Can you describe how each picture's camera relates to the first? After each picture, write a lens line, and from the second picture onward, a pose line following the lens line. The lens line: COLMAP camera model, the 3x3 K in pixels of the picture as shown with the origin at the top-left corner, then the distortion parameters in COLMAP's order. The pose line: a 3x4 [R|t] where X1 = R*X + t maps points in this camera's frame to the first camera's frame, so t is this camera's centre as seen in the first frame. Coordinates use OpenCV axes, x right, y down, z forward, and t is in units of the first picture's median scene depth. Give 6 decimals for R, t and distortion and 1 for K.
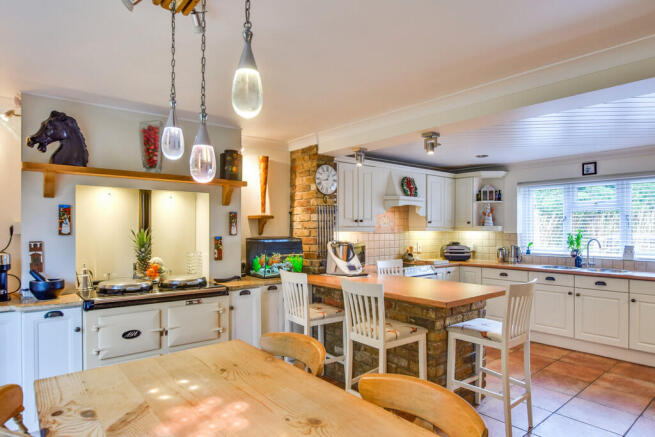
lens RADIAL K [[375.4, 0, 335.9], [0, 375.4, 233.9], [0, 0, 1]] dist [-0.027111, 0.010479]
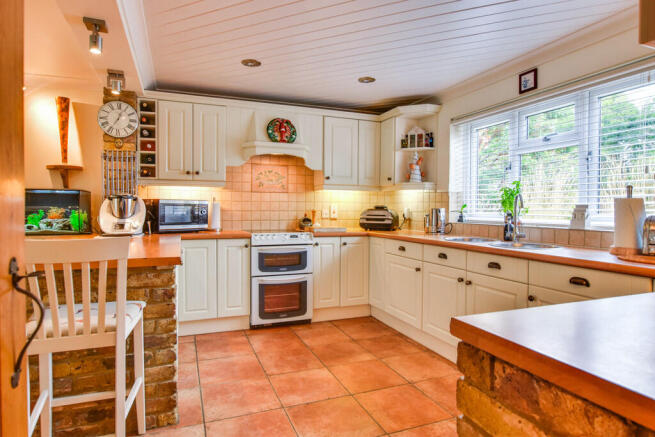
lens RADIAL K [[375.4, 0, 328.9], [0, 375.4, 220.5], [0, 0, 1]] dist [-0.027111, 0.010479]
pose [[0.952233, 0.016527, -0.304924, 0.656541], [-0.011401, 0.999762, 0.018583, 0.055179], [0.305159, -0.014219, 0.952195, 0.363906]]
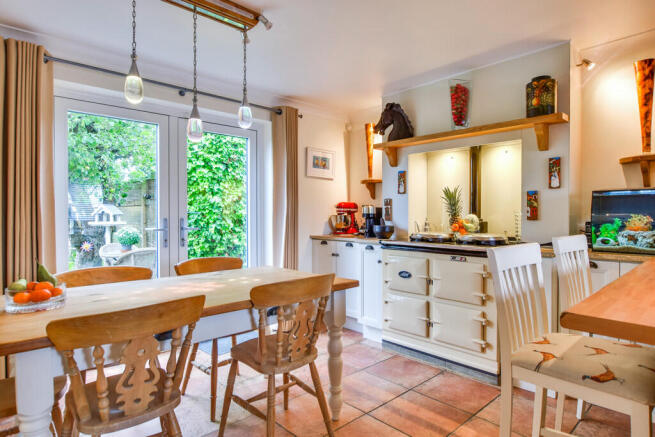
lens RADIAL K [[375.4, 0, 325.3], [0, 375.4, 218.3], [0, 0, 1]] dist [-0.027111, 0.010479]
pose [[0.048200, 0.011401, -0.998773, 0.392598], [-0.009891, 0.999891, 0.010936, 0.052538], [0.998789, 0.009351, 0.048308, 0.440902]]
